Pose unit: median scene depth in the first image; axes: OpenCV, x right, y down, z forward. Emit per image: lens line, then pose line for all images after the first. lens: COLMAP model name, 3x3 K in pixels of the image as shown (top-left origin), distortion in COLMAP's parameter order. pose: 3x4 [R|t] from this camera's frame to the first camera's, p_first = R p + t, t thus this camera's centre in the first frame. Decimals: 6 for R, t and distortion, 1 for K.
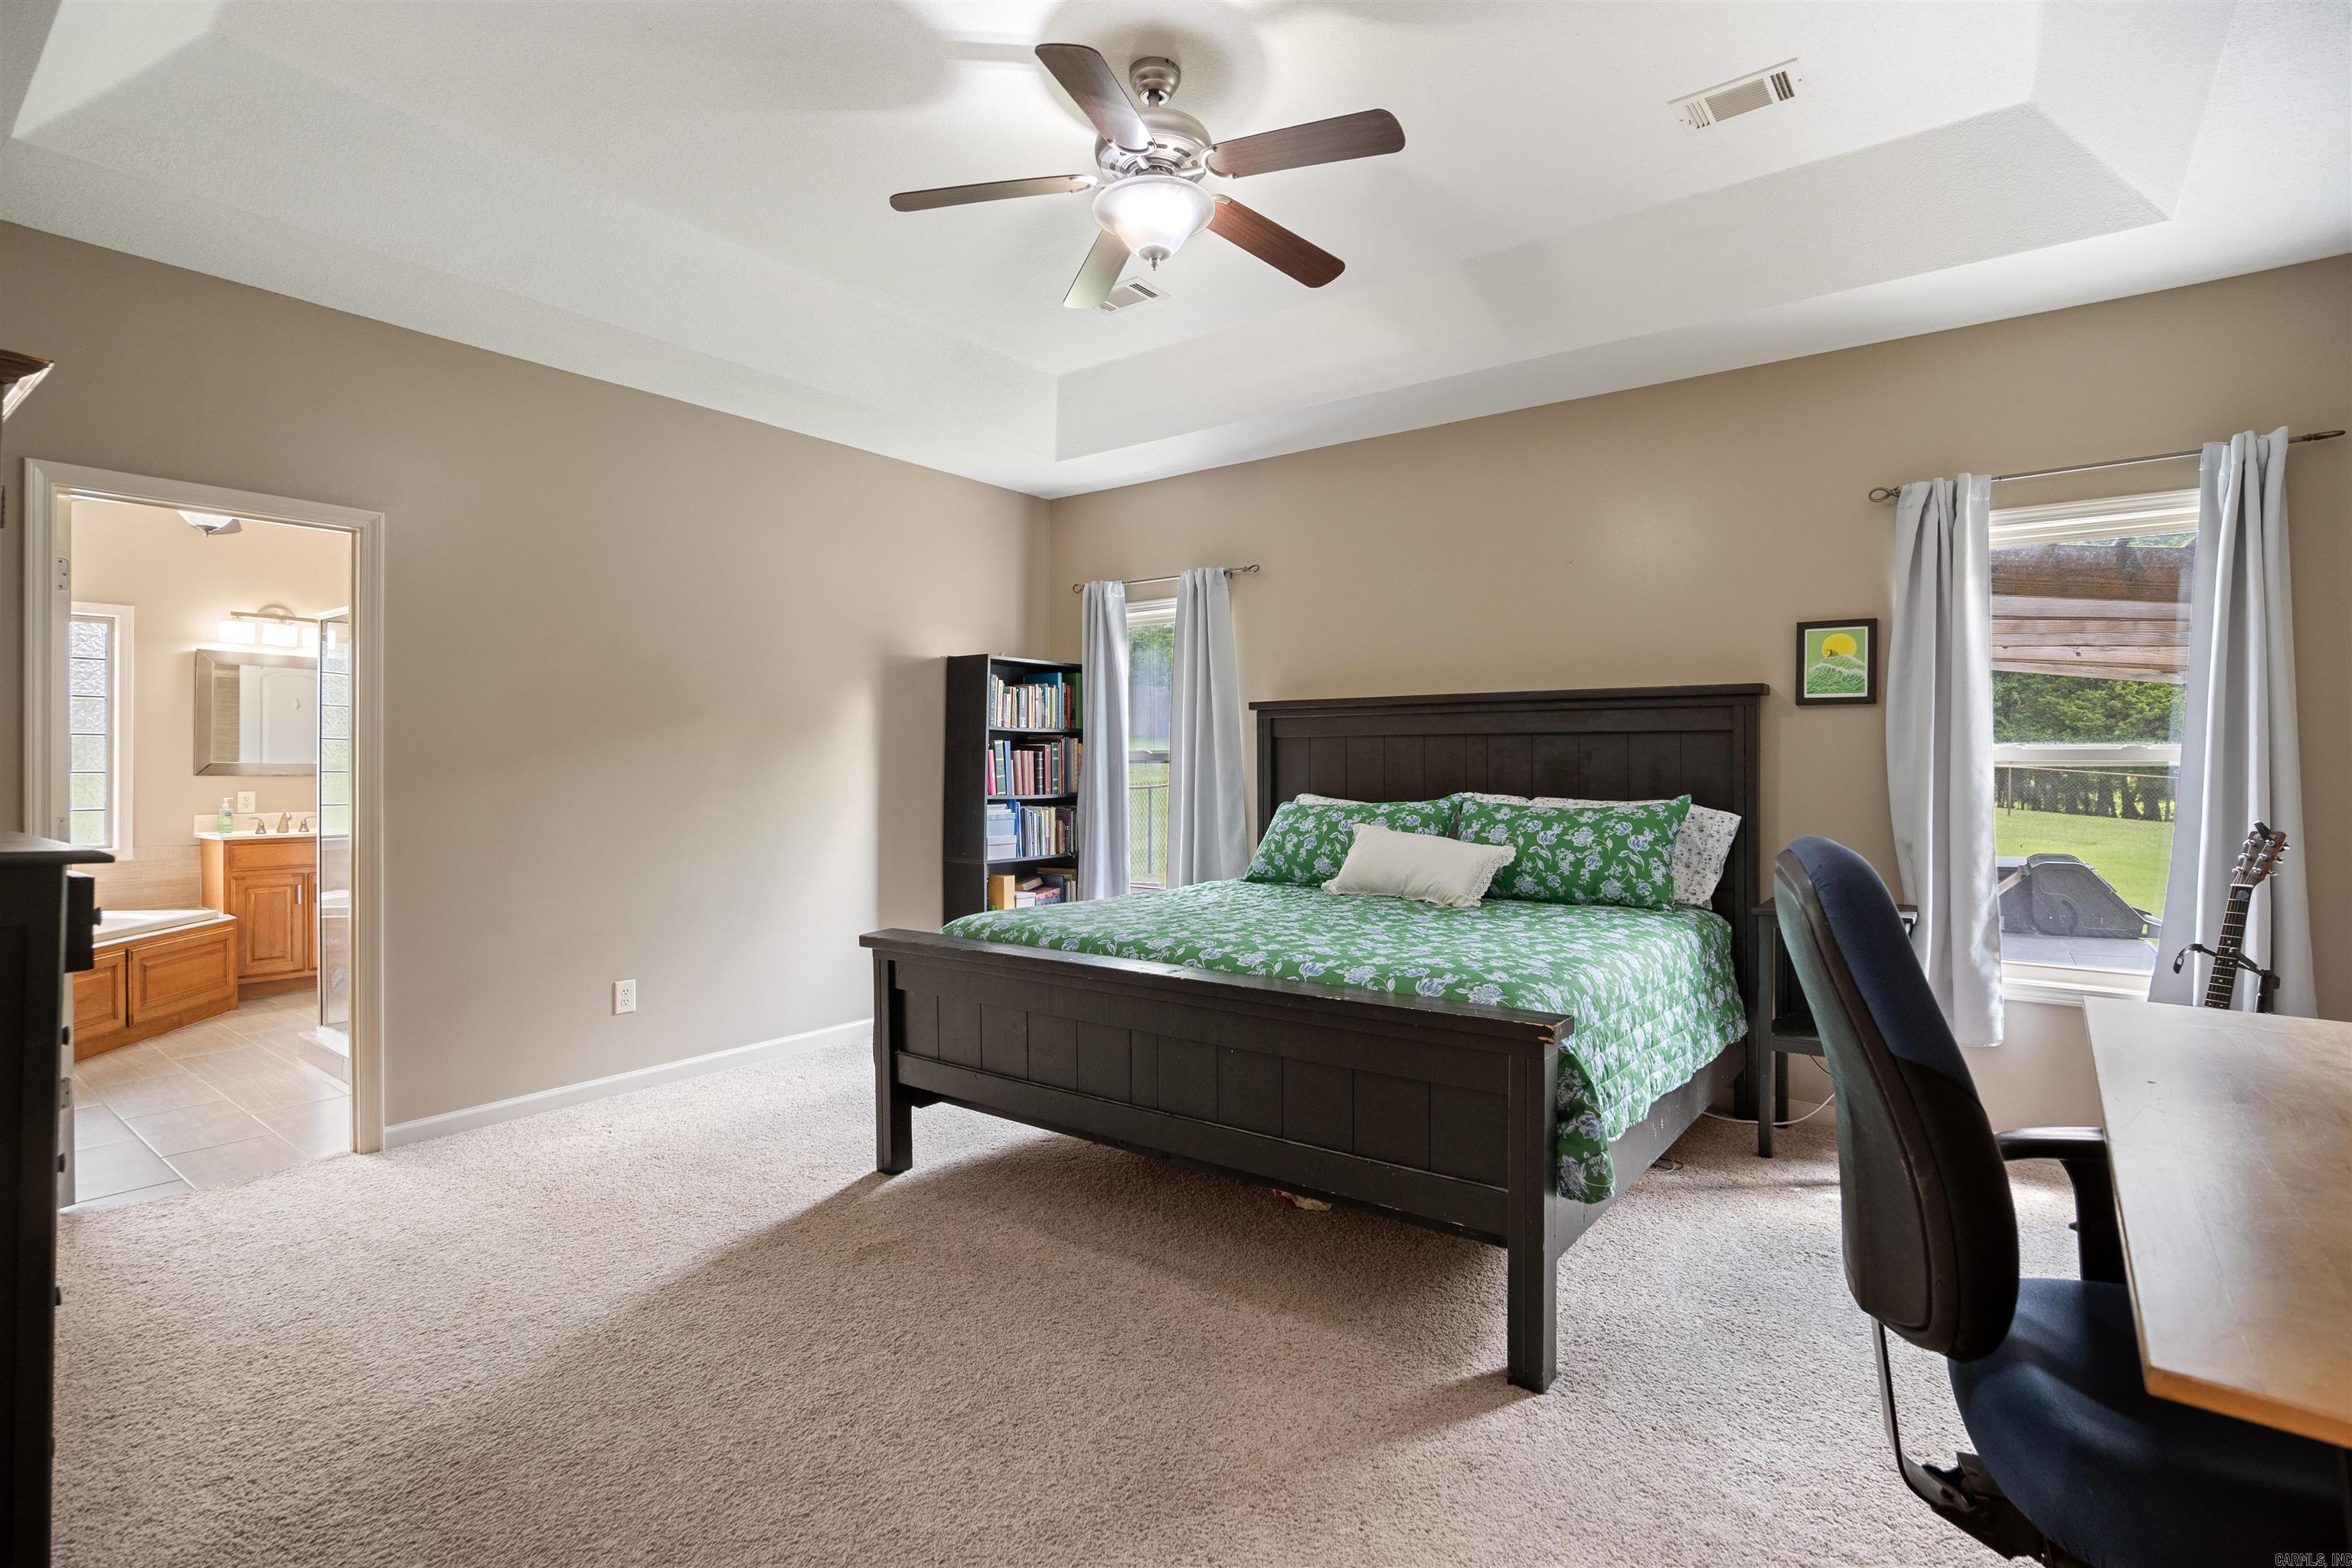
lens RADIAL K [[1109.4, 0, 1167.1], [0, 1109.4, 760.2], [0, 0, 1]] dist [-0.022435, 0.005950]
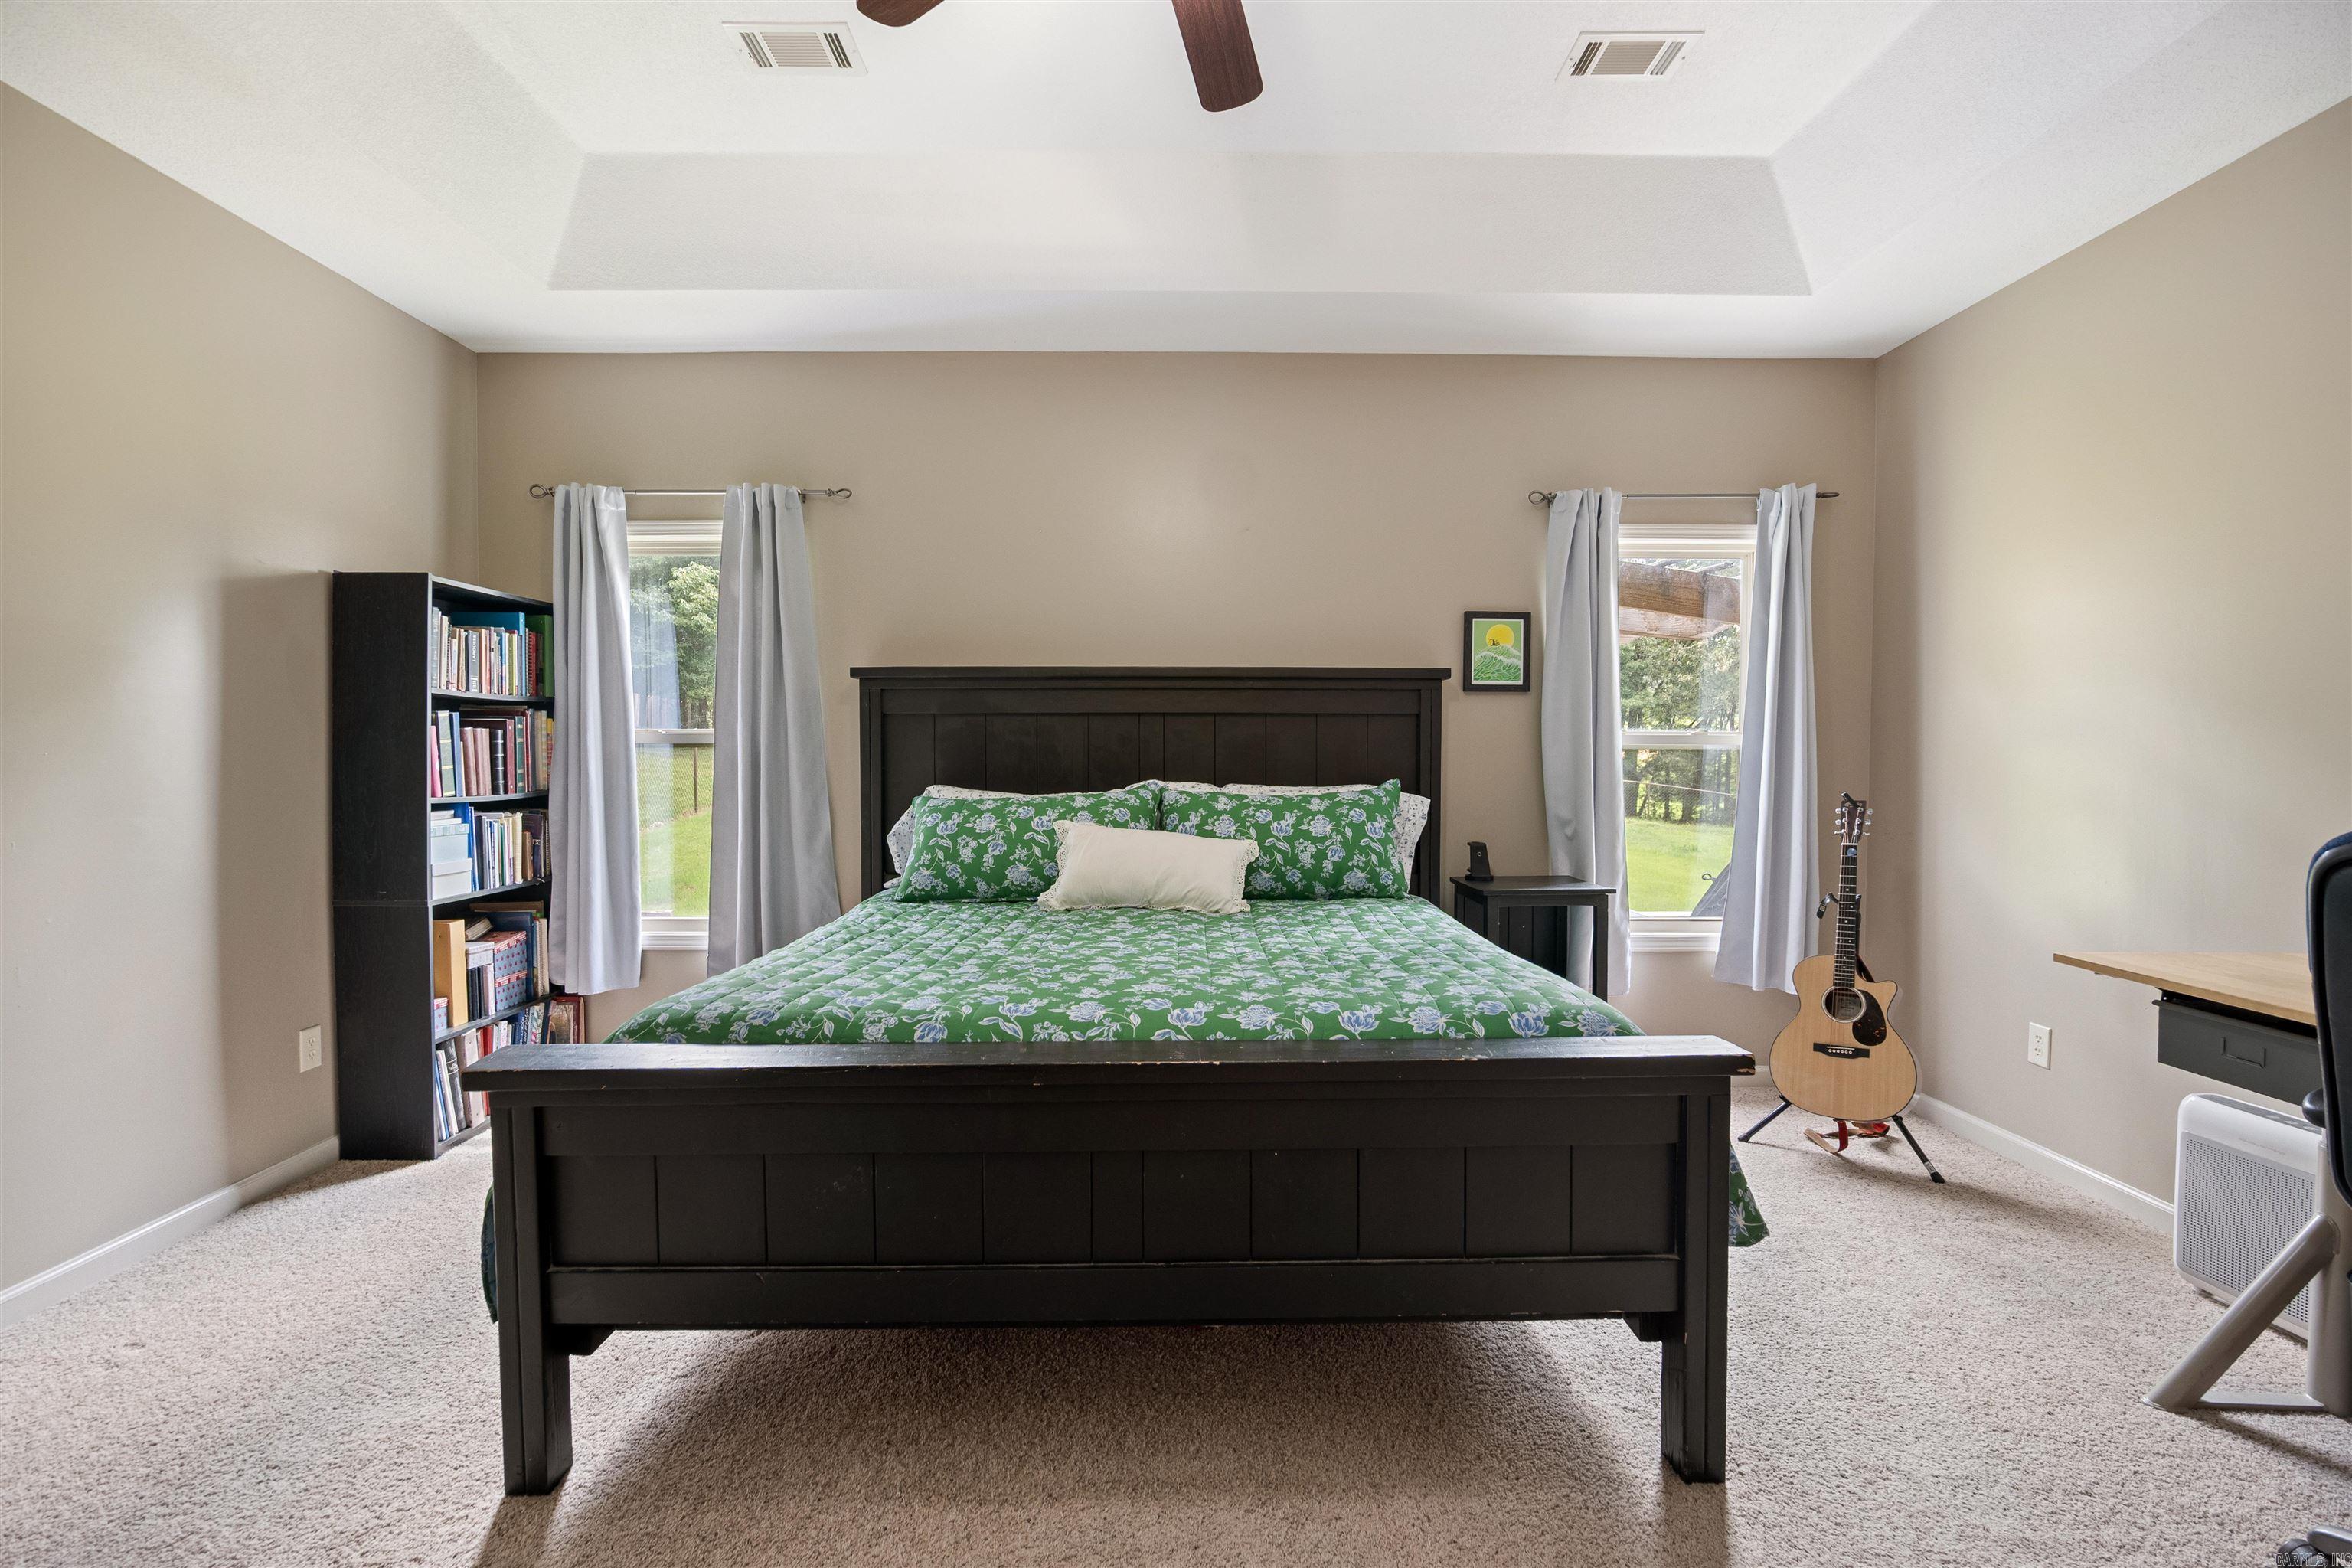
lens RADIAL K [[1109.4, 0, 1175.6], [0, 1109.4, 781.9], [0, 0, 1]] dist [-0.022435, 0.005950]
pose [[0.792542, -0.017711, 0.609561, -0.224695], [-0.001342, 0.999525, 0.030786, 0.003112], [-0.609816, -0.025217, 0.792141, 0.265430]]
